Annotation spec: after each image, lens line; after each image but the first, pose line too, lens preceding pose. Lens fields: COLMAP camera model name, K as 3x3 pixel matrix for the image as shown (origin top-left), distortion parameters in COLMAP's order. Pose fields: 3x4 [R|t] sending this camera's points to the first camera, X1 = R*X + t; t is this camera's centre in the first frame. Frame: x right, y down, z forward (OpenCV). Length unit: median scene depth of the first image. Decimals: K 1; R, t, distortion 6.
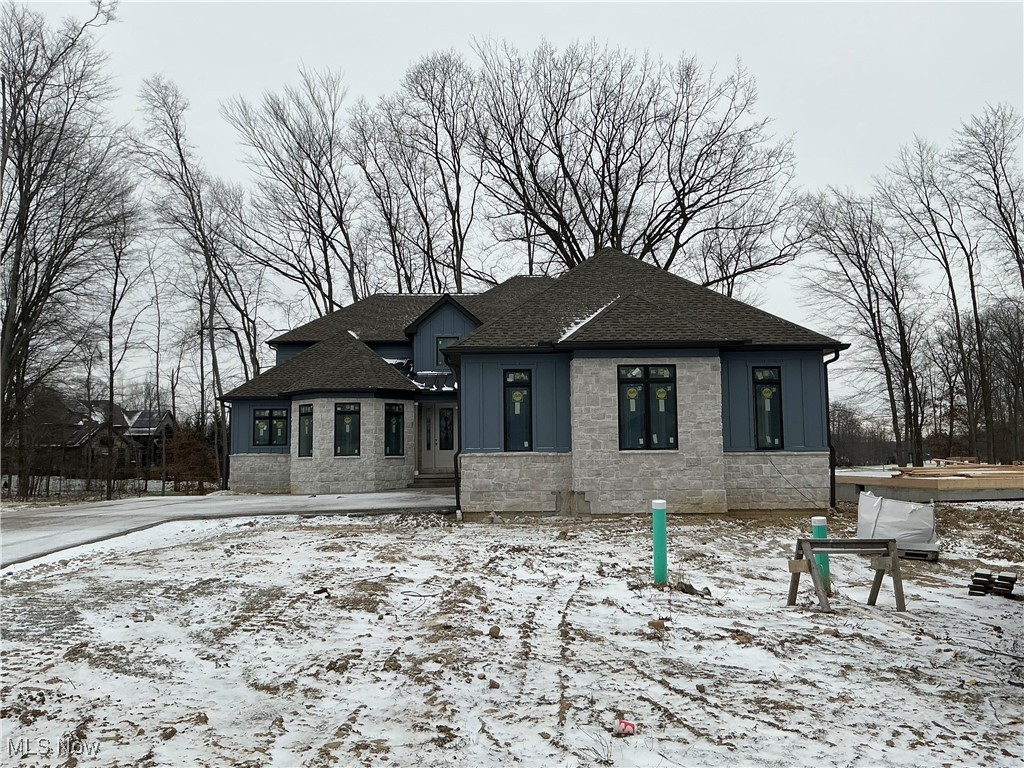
lens RADIAL K [[842.3, 0, 511.3], [0, 842.3, 386.1], [0, 0, 1]] dist [0.084307, -0.156599]
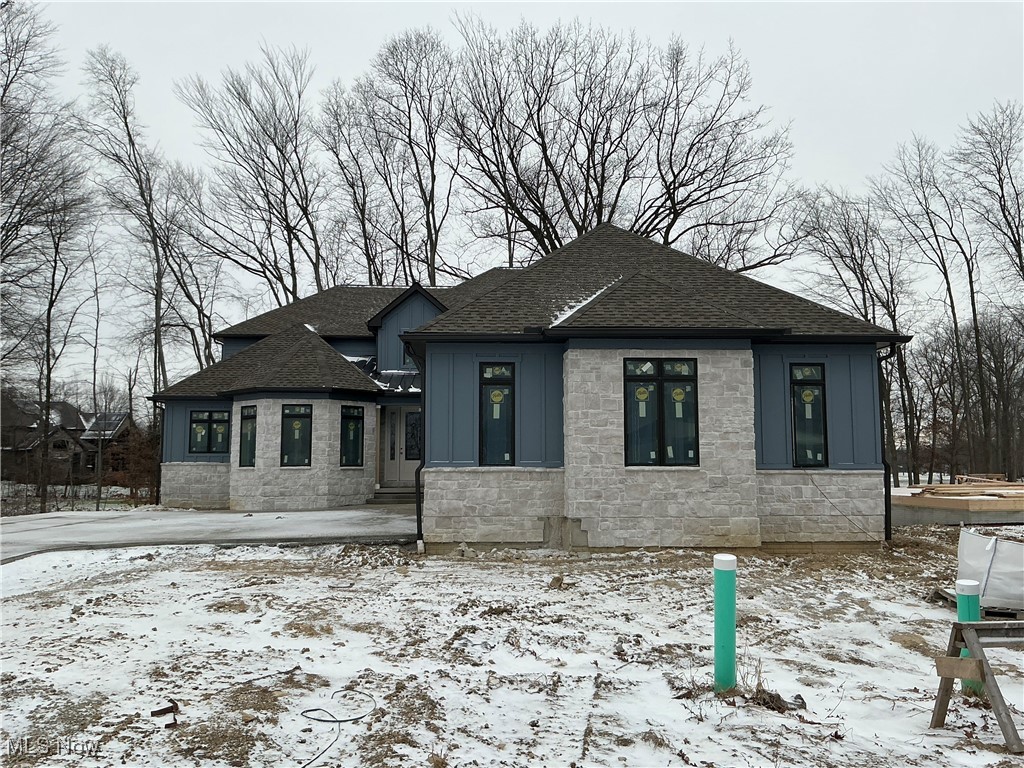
lens RADIAL K [[842.3, 0, 511.3], [0, 842.3, 387.3], [0, 0, 1]] dist [0.084307, -0.156599]
pose [[0.999500, 0.012965, 0.028838, -0.001162], [-0.012747, 0.999889, -0.007726, 0.006161], [-0.028935, 0.007355, 0.999554, 0.134172]]
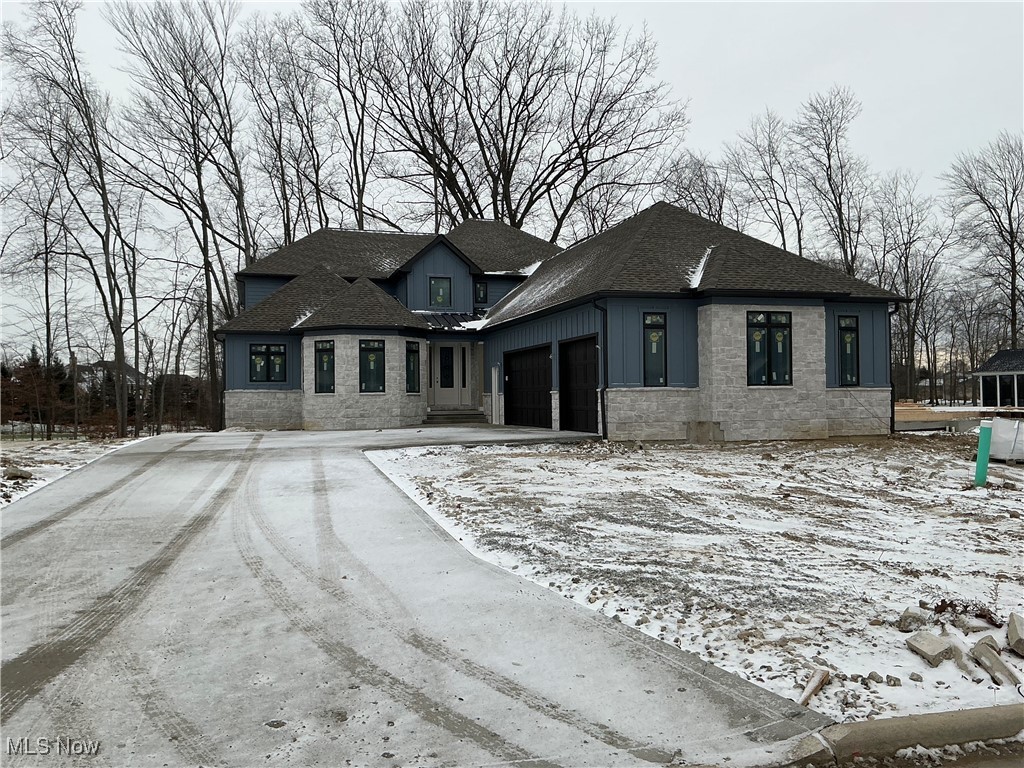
lens RADIAL K [[842.3, 0, 504.3], [0, 842.3, 384.7], [0, 0, 1]] dist [0.084307, -0.156599]
pose [[0.964498, 0.006631, 0.264008, -0.308669], [-0.024033, 0.997741, 0.062738, 0.006338], [-0.262996, -0.066856, 0.962478, -0.012395]]
